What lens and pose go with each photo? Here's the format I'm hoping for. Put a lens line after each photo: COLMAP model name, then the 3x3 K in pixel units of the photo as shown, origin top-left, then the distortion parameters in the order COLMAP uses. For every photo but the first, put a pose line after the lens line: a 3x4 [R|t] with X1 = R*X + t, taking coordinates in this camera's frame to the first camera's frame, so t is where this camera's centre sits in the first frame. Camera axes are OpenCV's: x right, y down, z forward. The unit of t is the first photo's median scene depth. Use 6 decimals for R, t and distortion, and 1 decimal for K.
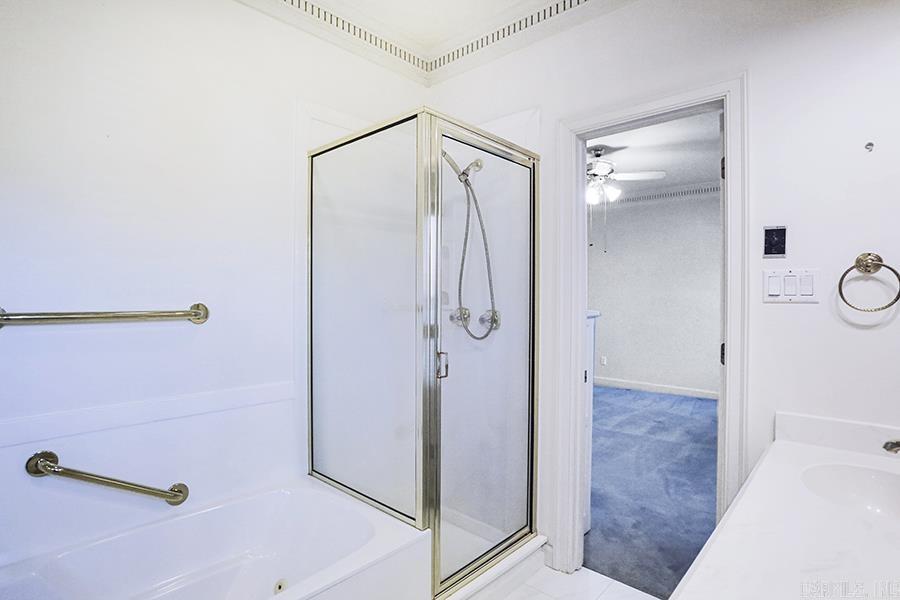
lens RADIAL K [[470.3, 0, 450.0], [0, 470.3, 300.0], [0, 0, 1]] dist [-0.002205, -0.000450]
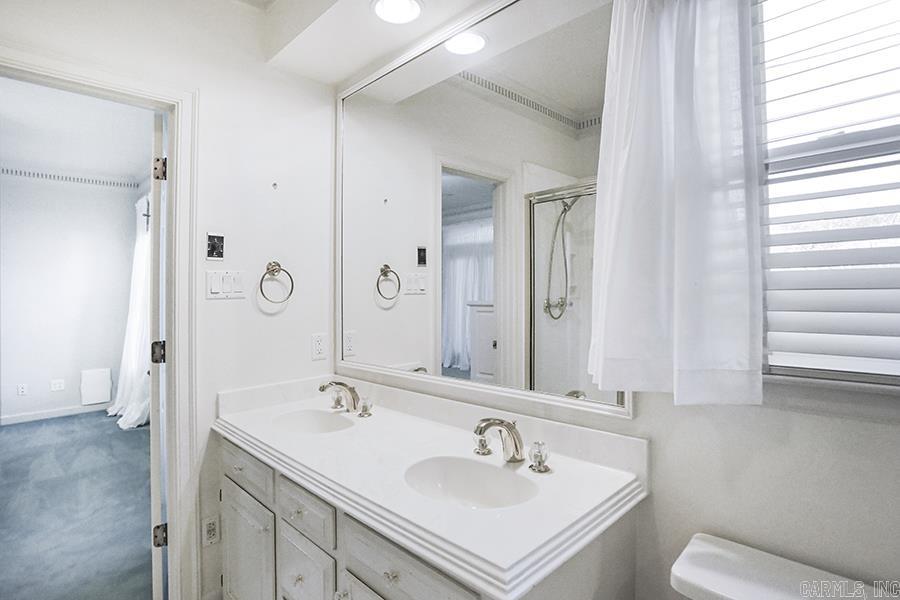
lens RADIAL K [[459.1, 0, 450.1], [0, 459.1, 282.9], [0, 0, 1]] dist [-0.000548, 0.000110]
pose [[0.065587, 0.001597, 0.997846, -0.439024], [0.033759, 0.999423, -0.003819, -0.011402], [-0.997276, 0.033937, 0.065495, 0.386186]]
